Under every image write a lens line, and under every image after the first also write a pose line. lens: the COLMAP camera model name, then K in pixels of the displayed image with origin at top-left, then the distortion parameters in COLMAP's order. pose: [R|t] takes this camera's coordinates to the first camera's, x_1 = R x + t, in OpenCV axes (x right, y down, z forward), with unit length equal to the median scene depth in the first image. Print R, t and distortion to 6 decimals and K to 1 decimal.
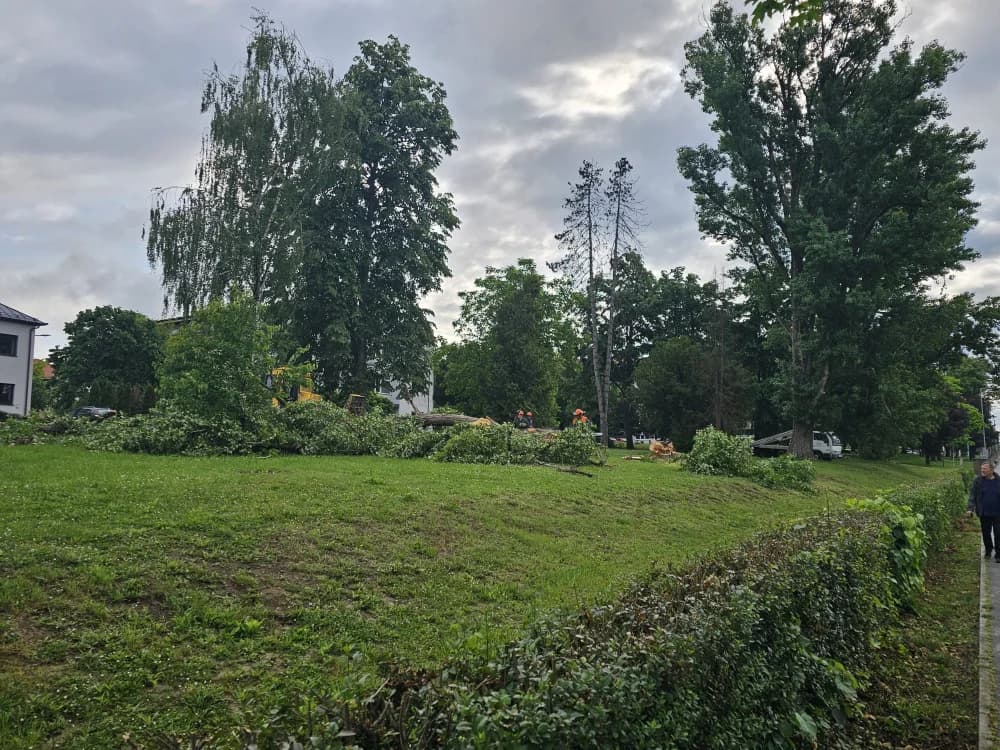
lens RADIAL K [[740.3, 0, 500.0], [0, 740.3, 375.0], [0, 0, 1]] dist [0.002661, 0.002182]
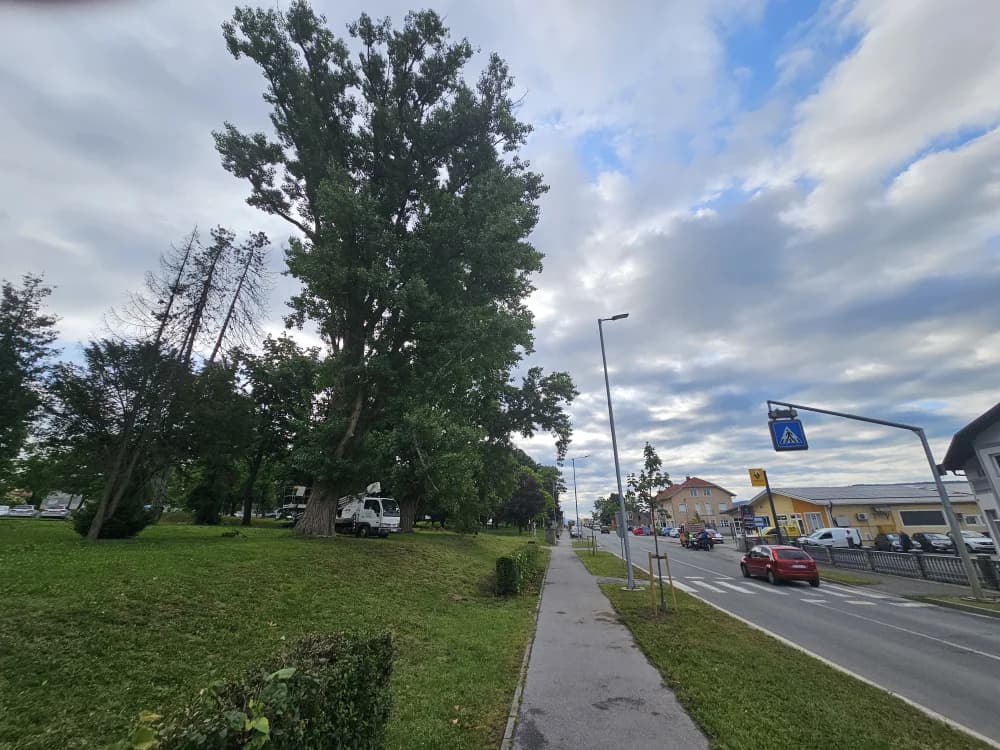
lens RADIAL K [[398.6, 0, 500.0], [0, 398.6, 375.0], [0, 0, 1]] dist [-0.000268, 0.000313]
pose [[0.903897, 0.138936, 0.404557, 0.348147], [-0.030343, 0.964224, -0.263347, 0.055409], [-0.426672, 0.225764, 0.875775, 0.517103]]
